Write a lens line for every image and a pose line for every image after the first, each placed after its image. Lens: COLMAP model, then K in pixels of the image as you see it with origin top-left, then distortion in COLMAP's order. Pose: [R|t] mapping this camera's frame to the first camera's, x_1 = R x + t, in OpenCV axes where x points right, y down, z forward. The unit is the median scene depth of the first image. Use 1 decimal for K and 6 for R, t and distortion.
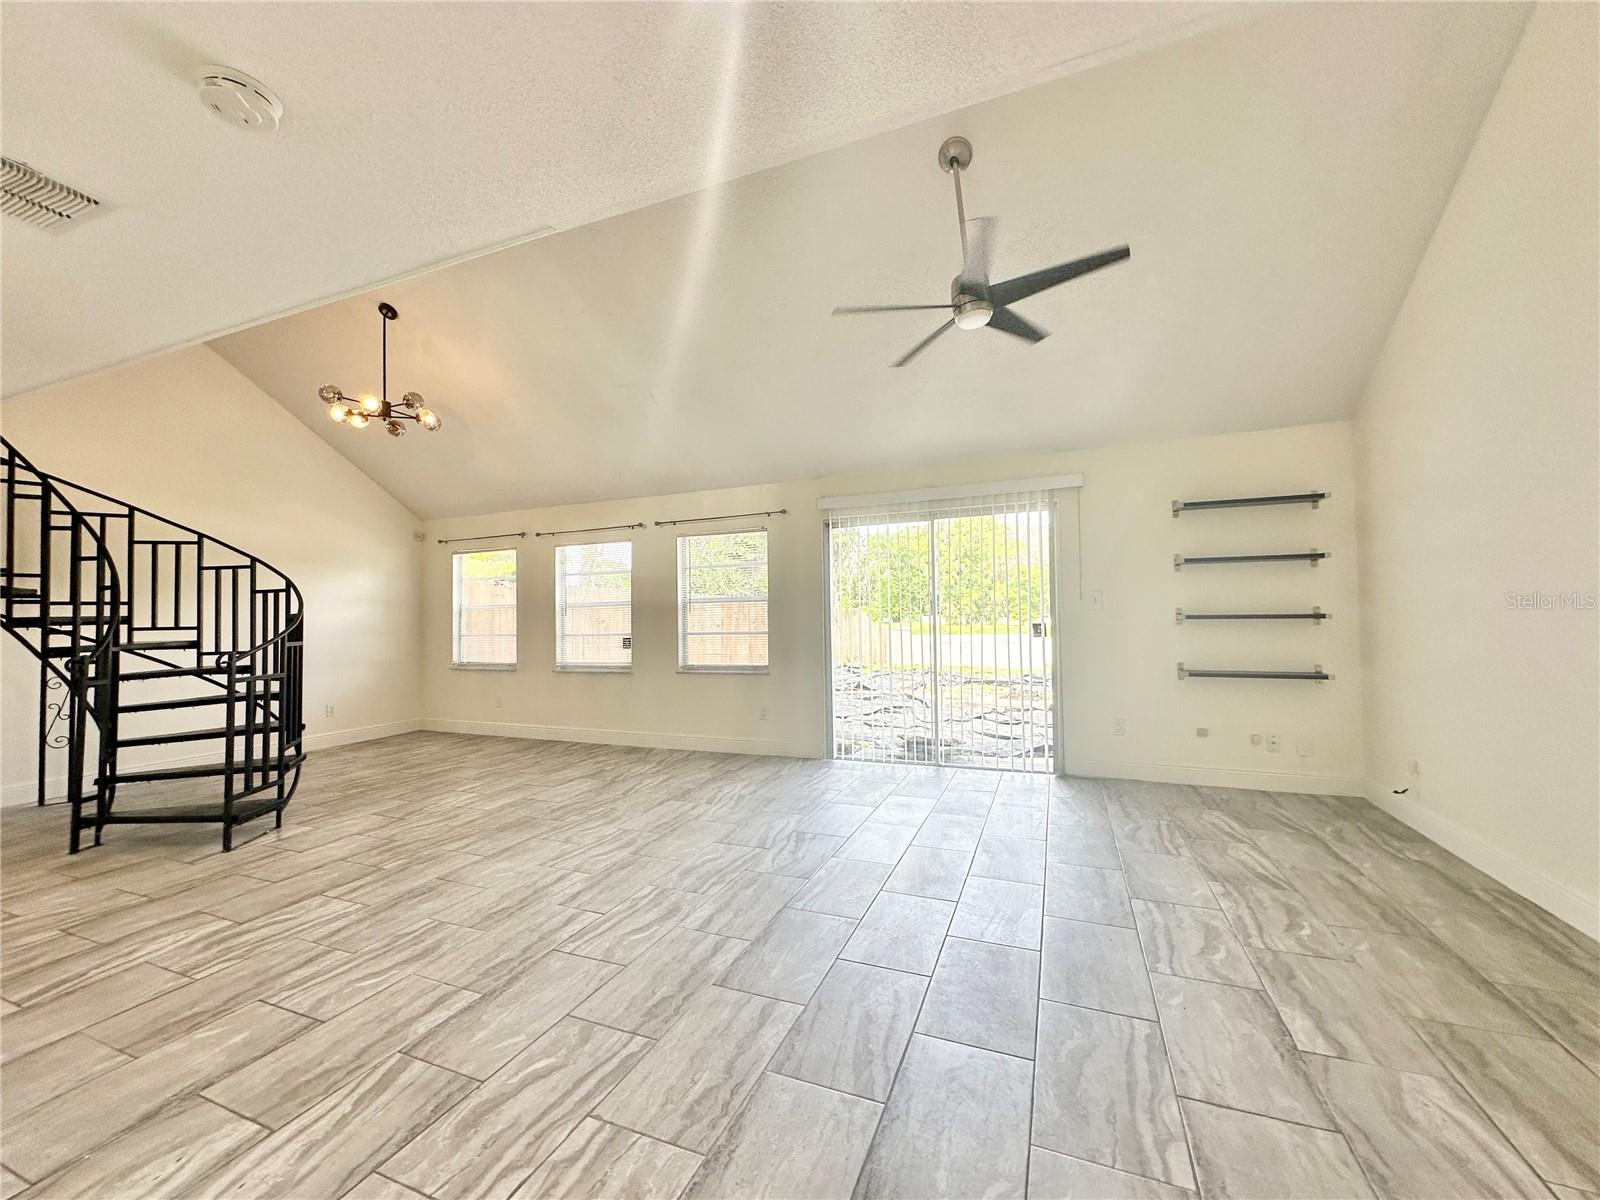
lens RADIAL K [[639.1, 0, 802.8], [0, 639.1, 602.8], [0, 0, 1]] dist [-0.002660, 0.000804]
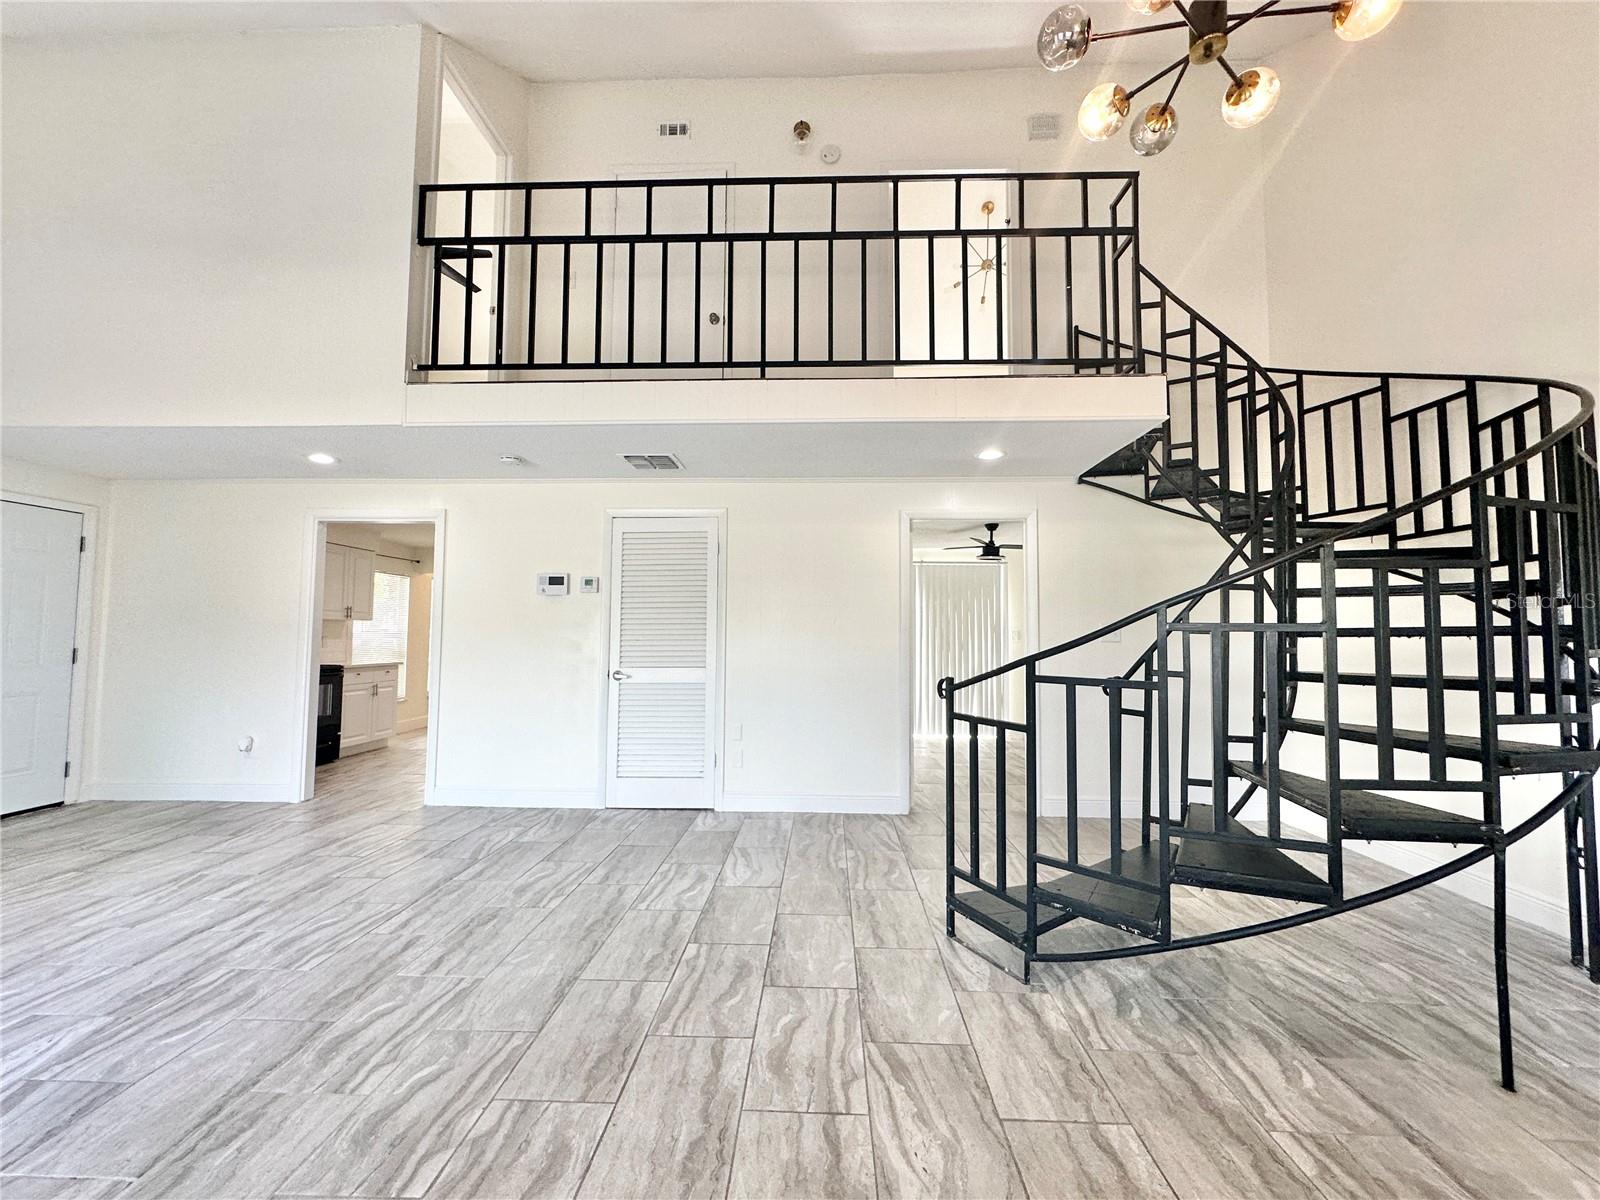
lens RADIAL K [[639.1, 0, 801.4], [0, 639.1, 601.1], [0, 0, 1]] dist [-0.002660, 0.000804]
pose [[-0.940758, -0.006904, -0.339008, -0.482446], [0.017584, 0.997454, -0.069110, 0.036878], [0.338622, -0.070977, -0.938242, 1.750383]]
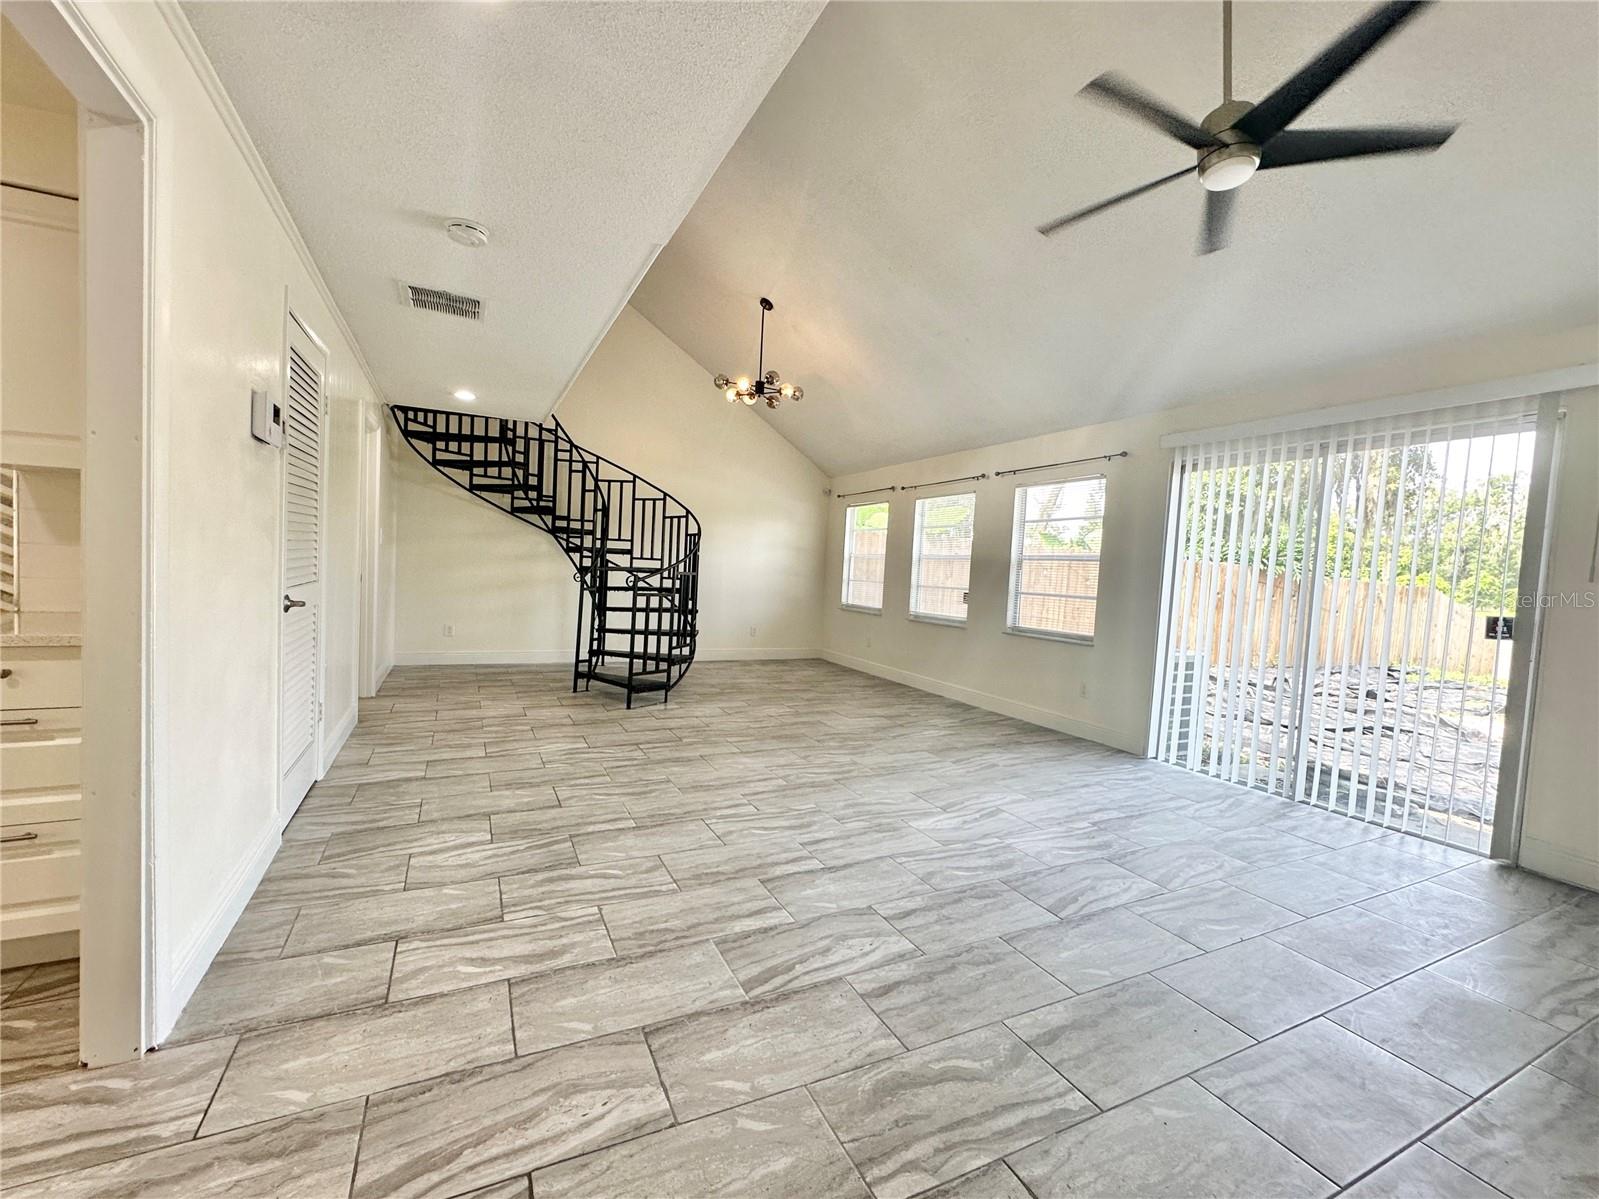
lens RADIAL K [[685.4, 0, 801.9], [0, 685.4, 604.1], [0, 0, 1]] dist [-0.004509, 0.000914]
pose [[0.746017, 0.090073, -0.659808, 0.438656], [-0.048448, 0.995526, 0.081126, -0.001262], [0.664163, -0.028555, 0.747042, 0.089732]]
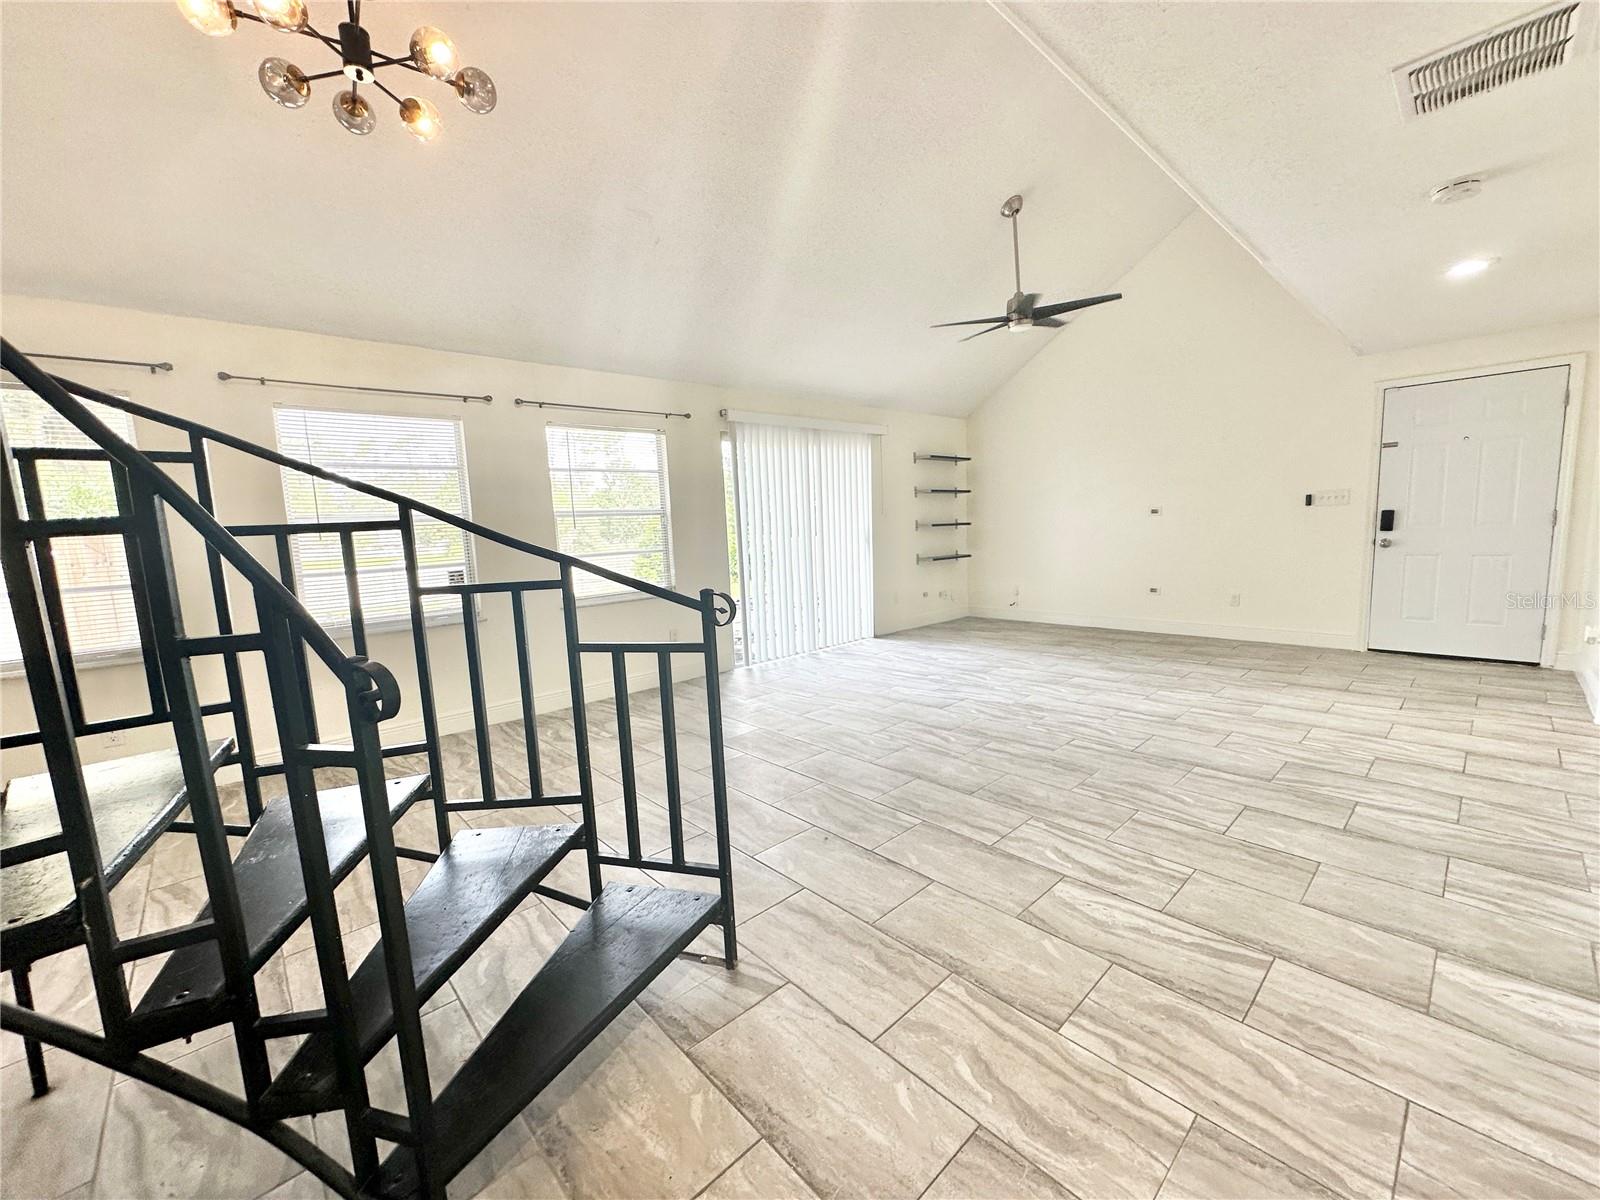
lens RADIAL K [[639.1, 0, 803.8], [0, 639.1, 605.2], [0, 0, 1]] dist [-0.002660, 0.000804]
pose [[0.426168, -0.113965, 0.897437, -1.362897], [0.014058, 0.992748, 0.119393, 0.032728], [-0.904535, -0.038265, 0.424679, 0.756508]]
